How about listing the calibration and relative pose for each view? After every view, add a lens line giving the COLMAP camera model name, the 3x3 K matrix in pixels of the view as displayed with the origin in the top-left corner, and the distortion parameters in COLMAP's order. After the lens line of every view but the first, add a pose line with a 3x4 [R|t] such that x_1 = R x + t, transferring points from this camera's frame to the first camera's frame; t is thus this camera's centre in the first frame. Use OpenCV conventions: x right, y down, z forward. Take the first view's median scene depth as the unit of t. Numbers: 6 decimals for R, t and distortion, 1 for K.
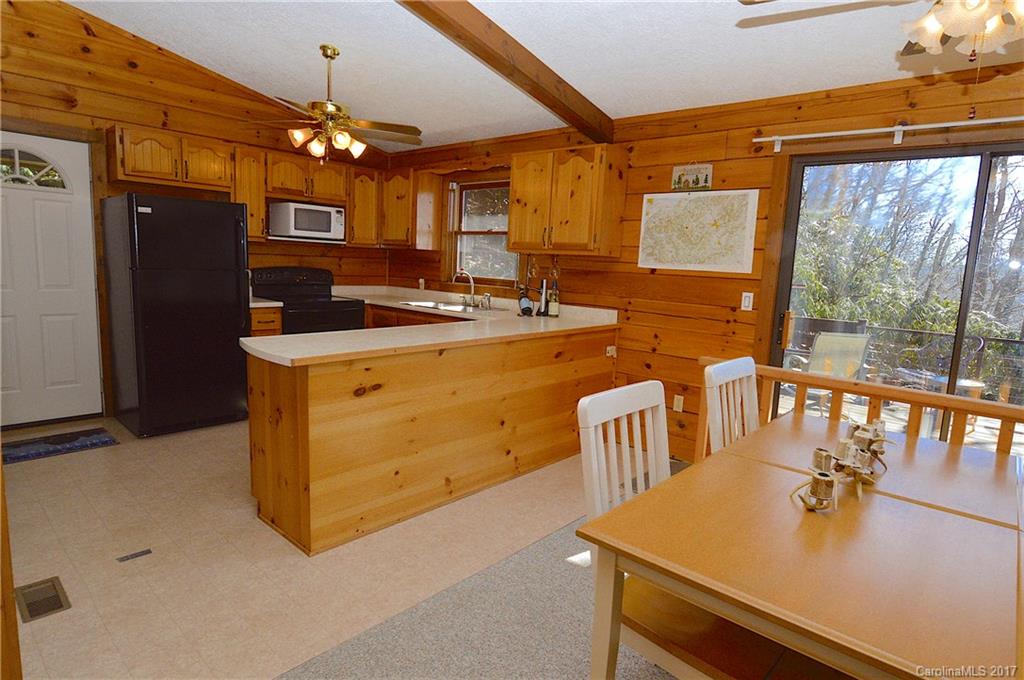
lens RADIAL K [[563.2, 0, 524.9], [0, 563.2, 337.2], [0, 0, 1]] dist [-0.014203, -0.000976]
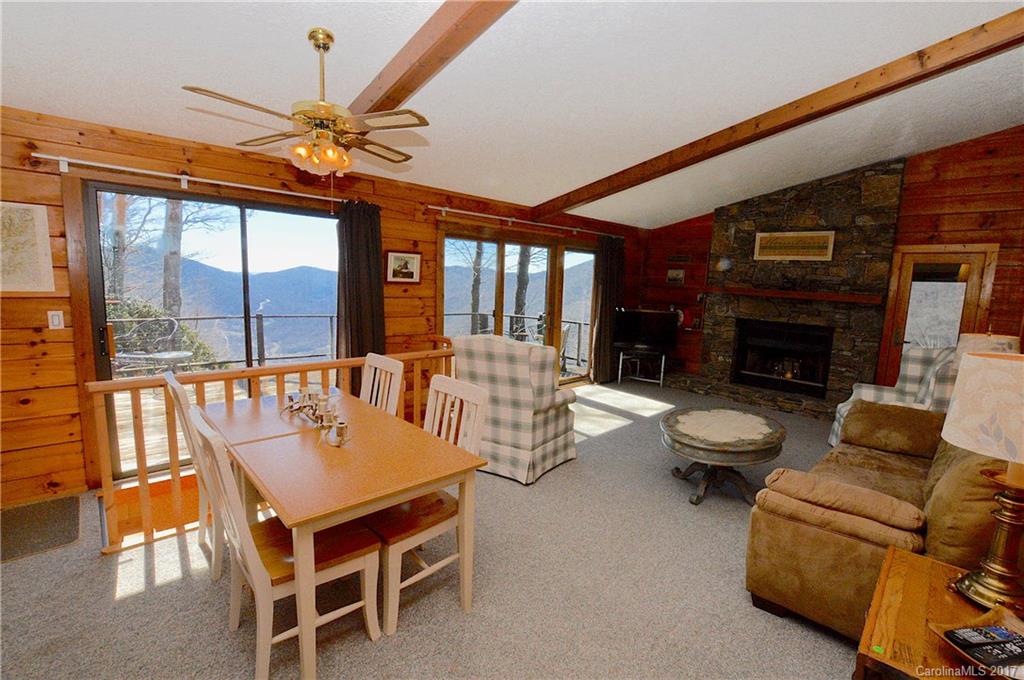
lens RADIAL K [[456.2, 0, 522.7], [0, 456.2, 341.0], [0, 0, 1]] dist [-0.034327, 0.004725]
pose [[0.074026, -0.177372, 0.981356, -0.277358], [0.102518, 0.980196, 0.169429, -0.066918], [-0.991973, 0.088064, 0.090744, 0.107652]]
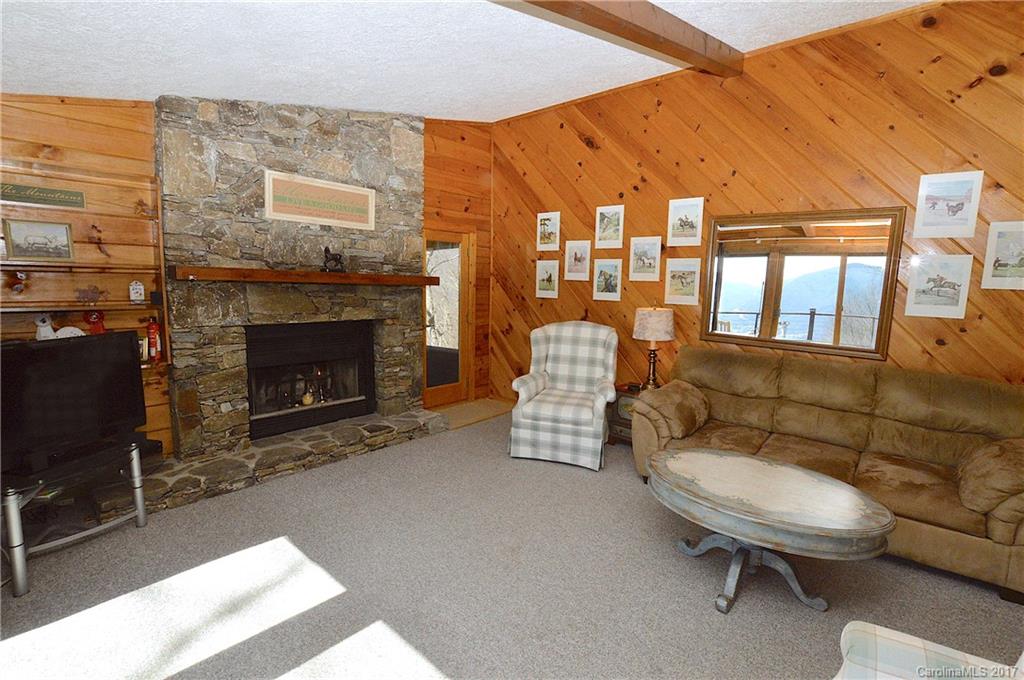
lens RADIAL K [[456.2, 0, 520.6], [0, 456.2, 339.7], [0, 0, 1]] dist [-0.034327, 0.004725]
pose [[-0.997620, -0.067474, -0.014196, 0.854845], [-0.068834, 0.962594, 0.262060, -0.032431], [-0.004017, 0.262414, -0.964947, 0.325713]]
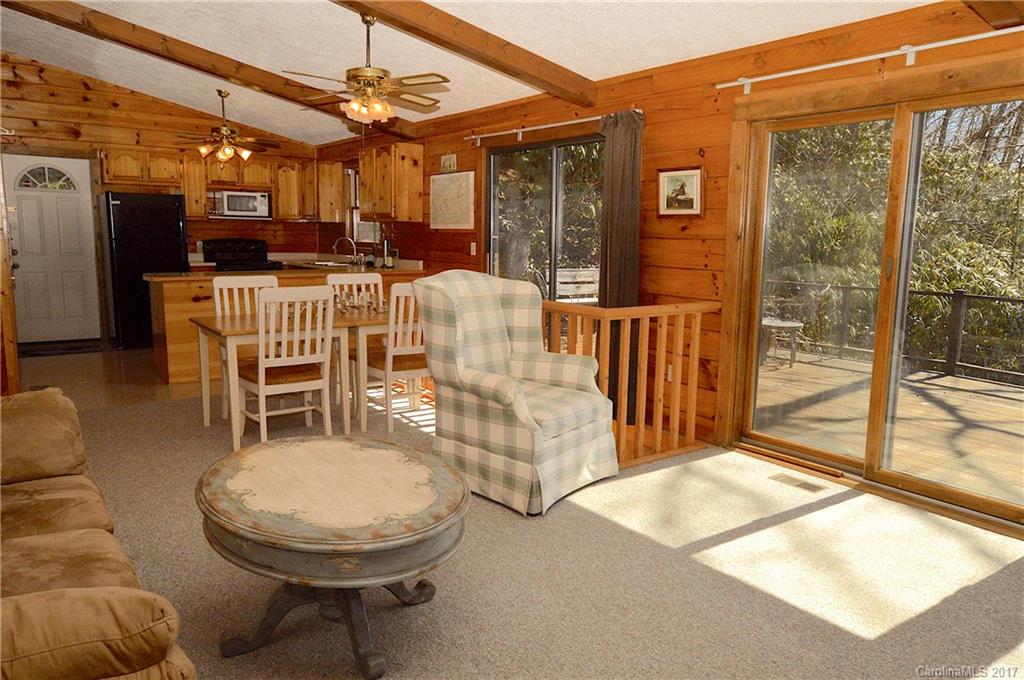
lens RADIAL K [[732.9, 0, 518.6], [0, 732.9, 335.0], [0, 0, 1]] dist [0.012673, 0.004215]
pose [[0.975415, -0.003812, -0.220344, 0.826963], [0.003254, 0.999991, -0.002893, 0.147072], [0.220353, 0.002105, 0.975418, -0.728246]]
